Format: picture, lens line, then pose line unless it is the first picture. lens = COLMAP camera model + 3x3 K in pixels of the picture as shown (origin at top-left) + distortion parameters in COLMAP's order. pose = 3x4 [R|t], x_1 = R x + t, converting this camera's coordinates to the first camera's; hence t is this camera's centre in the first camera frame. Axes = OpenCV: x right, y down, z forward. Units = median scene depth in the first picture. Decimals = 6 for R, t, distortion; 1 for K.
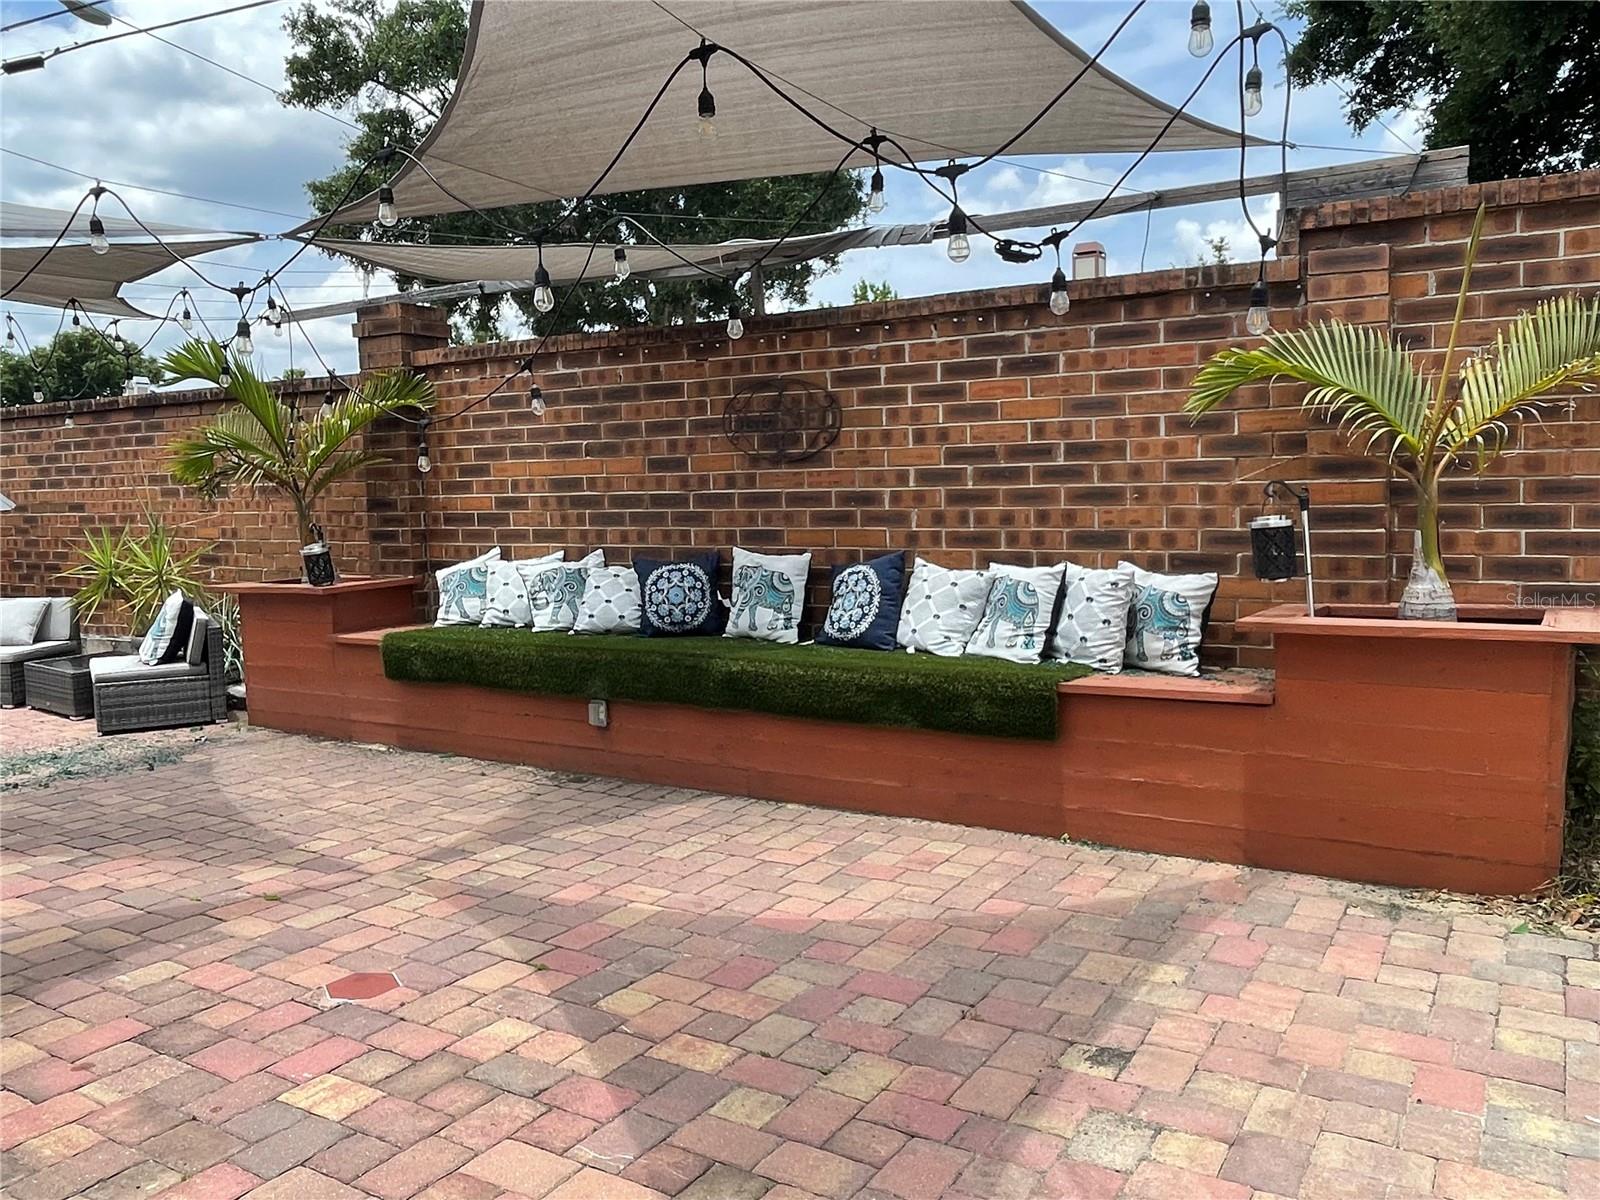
lens RADIAL K [[1215.0, 0, 803.3], [0, 1215.0, 599.8], [0, 0, 1]] dist [0.014779, 0.001287]
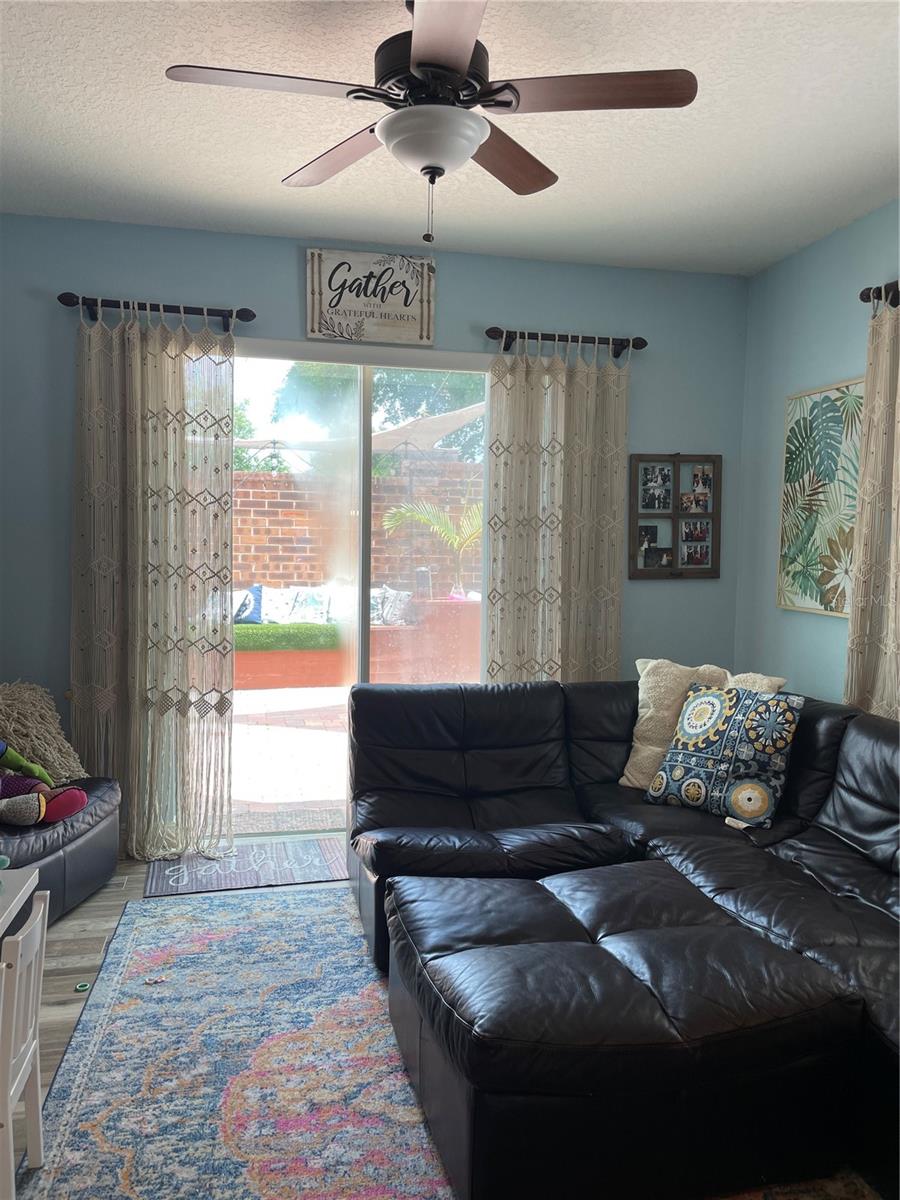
lens RADIAL K [[911.2, 0, 449.1], [0, 911.2, 609.9], [0, 0, 1]] dist [0.014779, 0.001287]
pose [[0.718871, -0.012129, 0.695038, -0.862886], [0.038041, 0.999036, -0.021911, 0.067735], [-0.694102, 0.042191, 0.718639, -0.502460]]
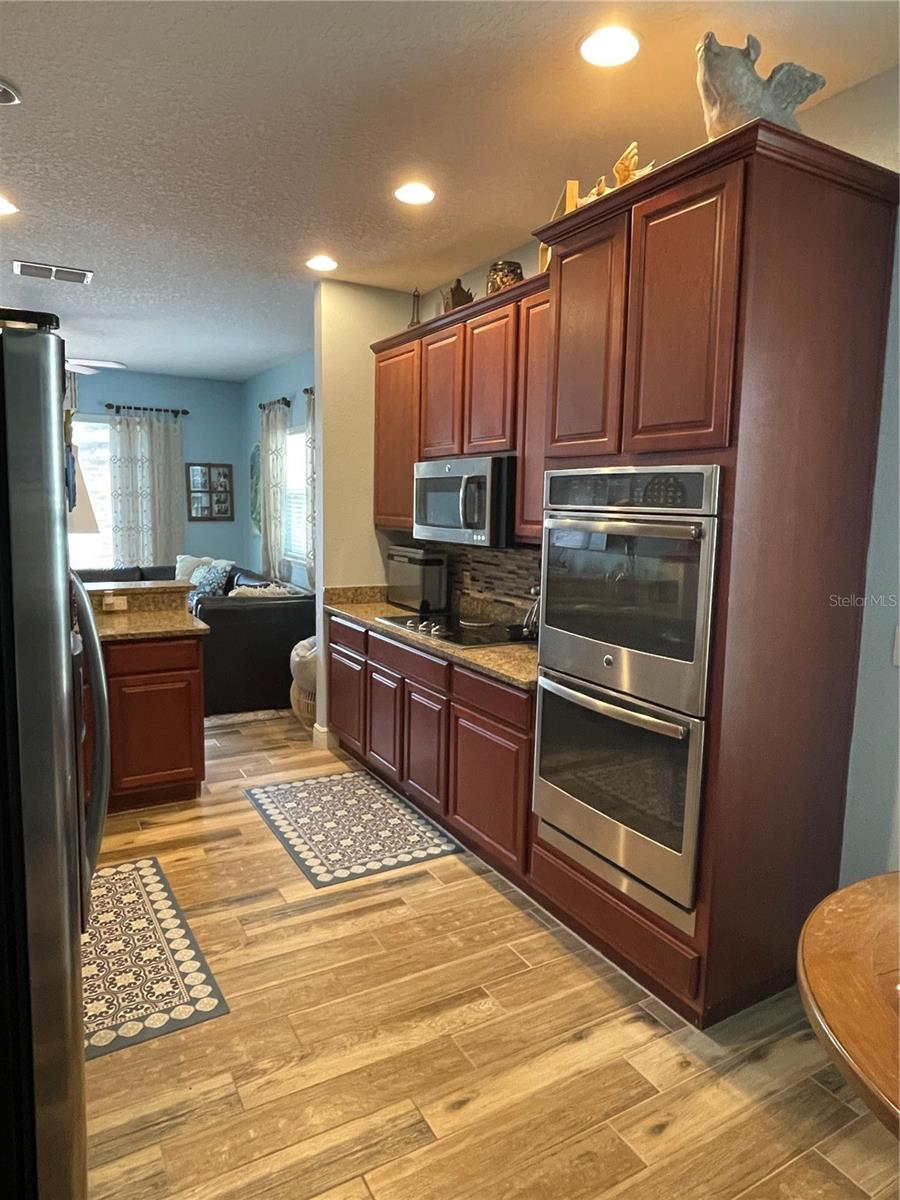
lens RADIAL K [[750.2, 0, 455.1], [0, 750.2, 600.7], [0, 0, 1]] dist [0.006065, -0.000691]
pose [[0.480514, -0.079988, 0.873332, -1.202303], [0.054431, 0.996632, 0.061333, 0.119537], [-0.875296, 0.018065, 0.483249, -1.162485]]
